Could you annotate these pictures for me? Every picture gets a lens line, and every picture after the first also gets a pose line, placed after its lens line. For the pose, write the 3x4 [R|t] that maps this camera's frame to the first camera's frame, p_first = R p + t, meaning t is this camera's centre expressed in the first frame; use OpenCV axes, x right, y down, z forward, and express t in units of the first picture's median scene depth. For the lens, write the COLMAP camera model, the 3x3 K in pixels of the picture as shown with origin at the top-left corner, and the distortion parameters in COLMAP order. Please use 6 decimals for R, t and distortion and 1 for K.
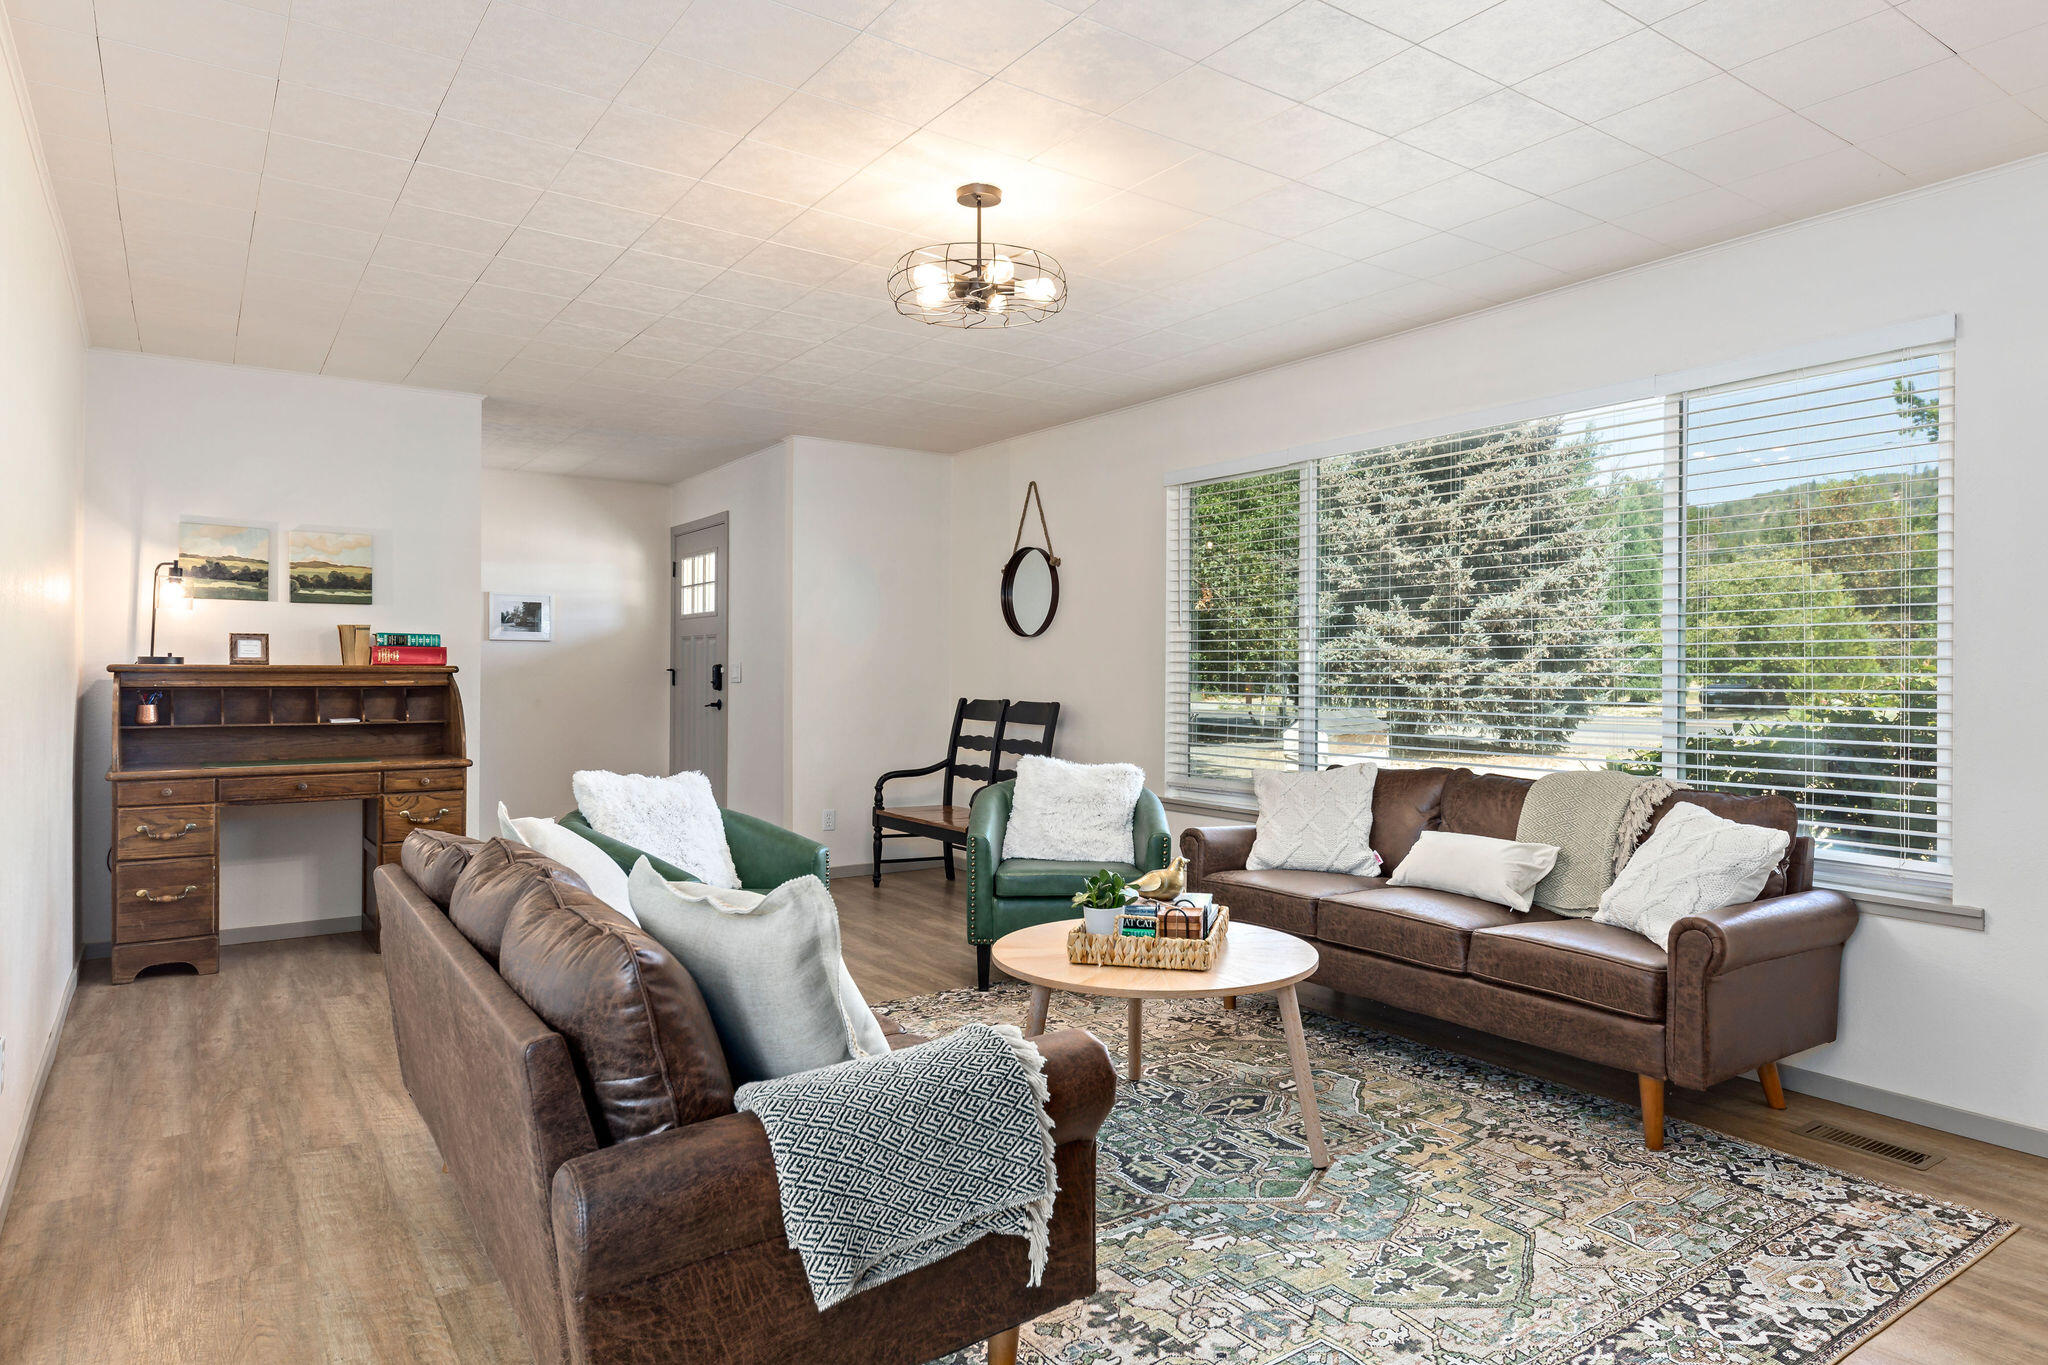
lens RADIAL K [[1236.1, 0, 1024.0], [0, 1236.1, 682.5], [0, 0, 1]] dist [0.000356, 0.000137]
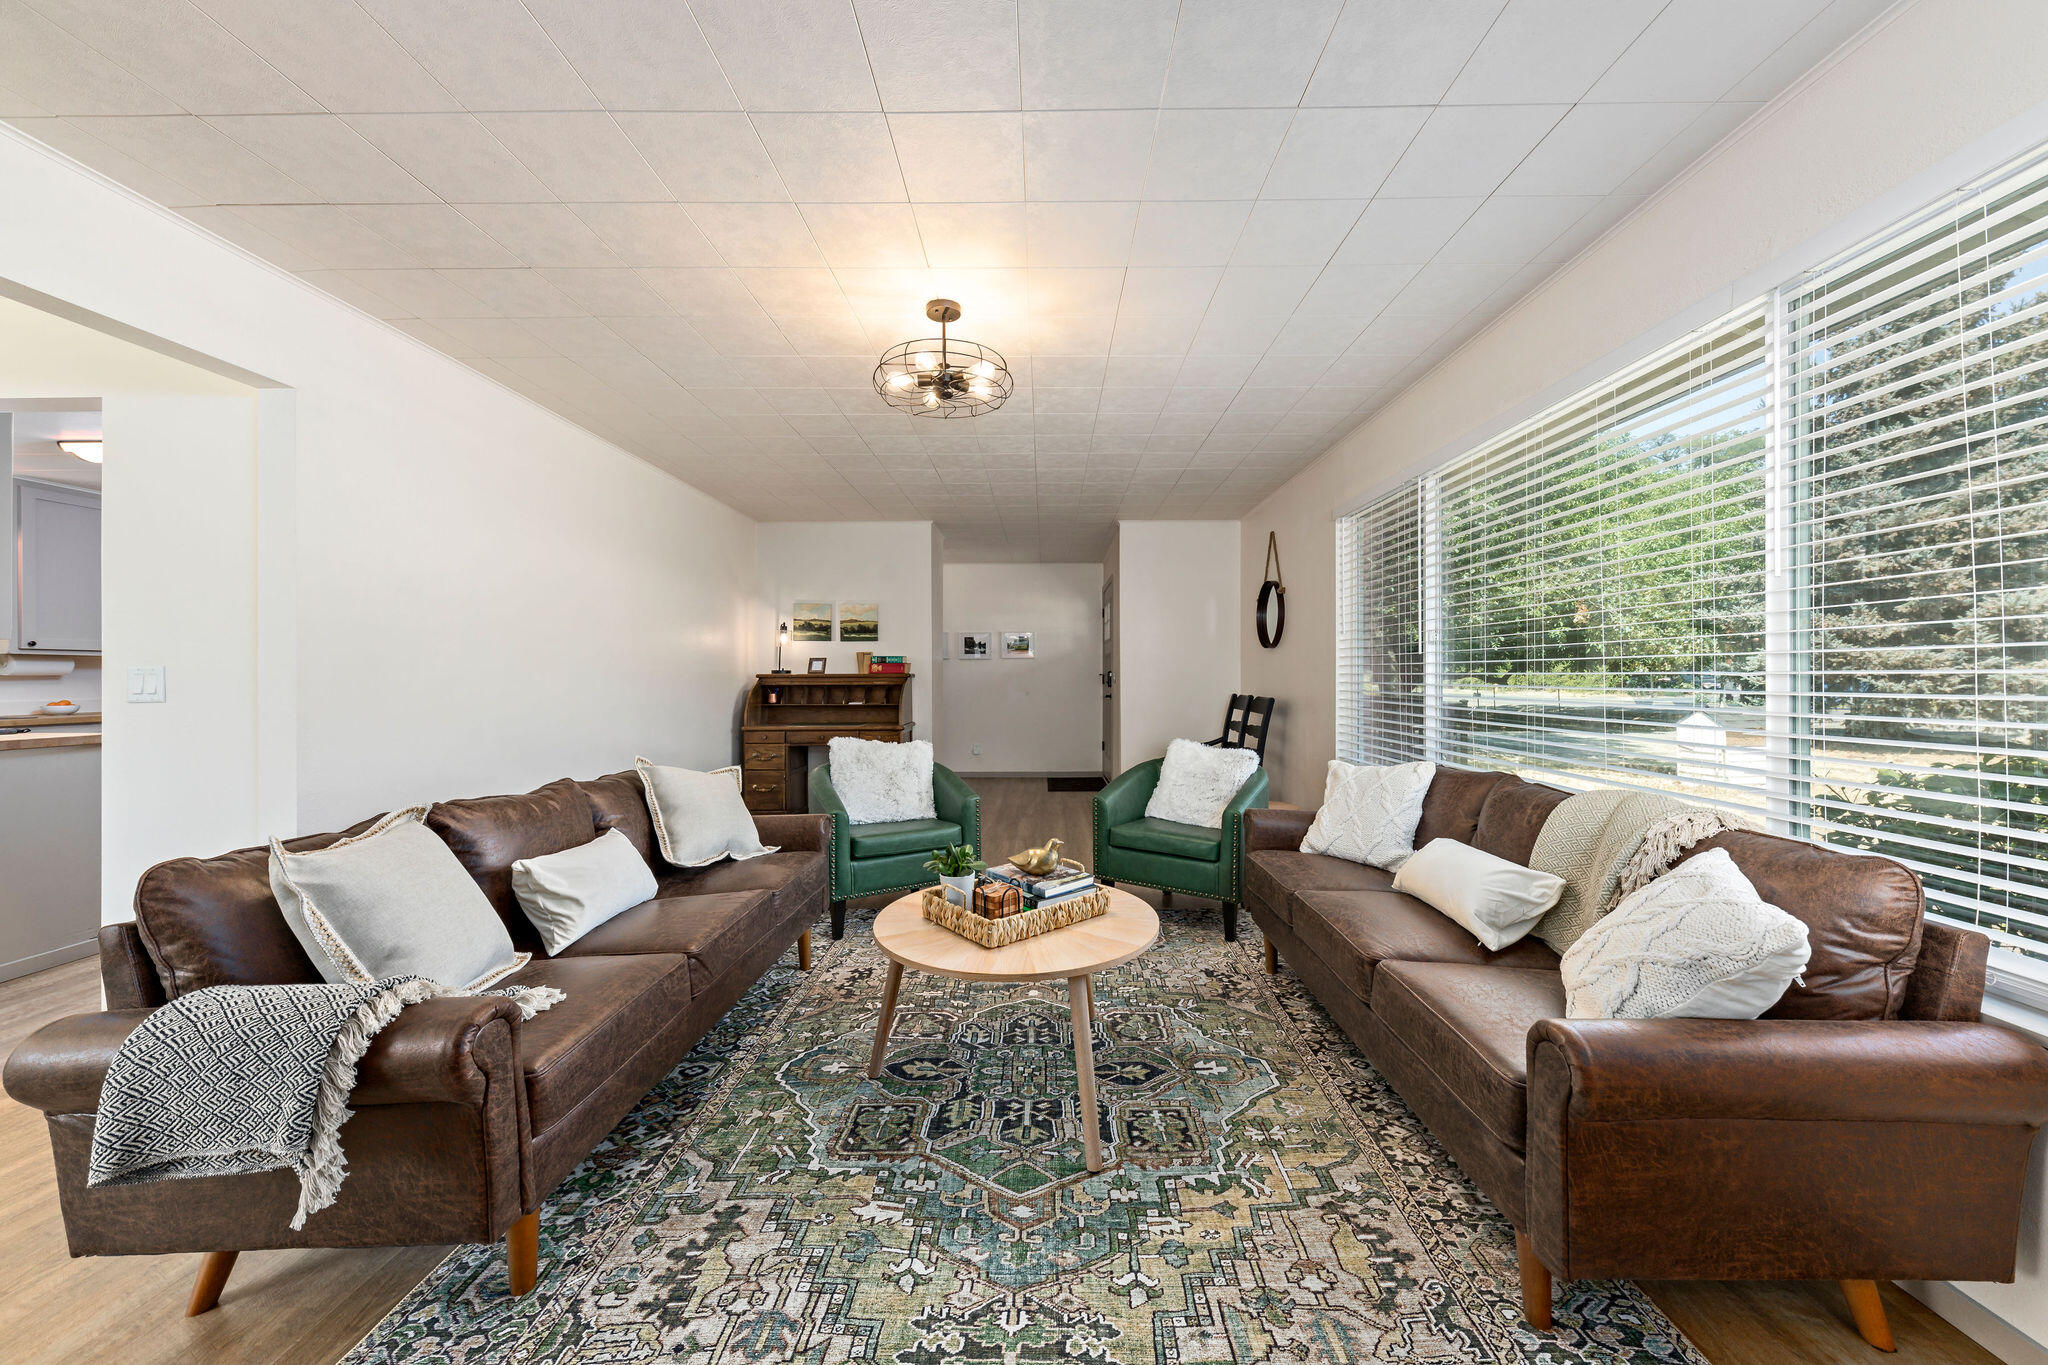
lens RADIAL K [[711.3, 0, 1020.4], [0, 711.3, 679.9], [0, 0, 1]] dist [0.013216, -0.005718]
pose [[0.811095, -0.002795, -0.584908, 0.464906], [0.001943, 0.999996, -0.002084, -0.002739], [0.584912, 0.000554, 0.811097, 0.434220]]
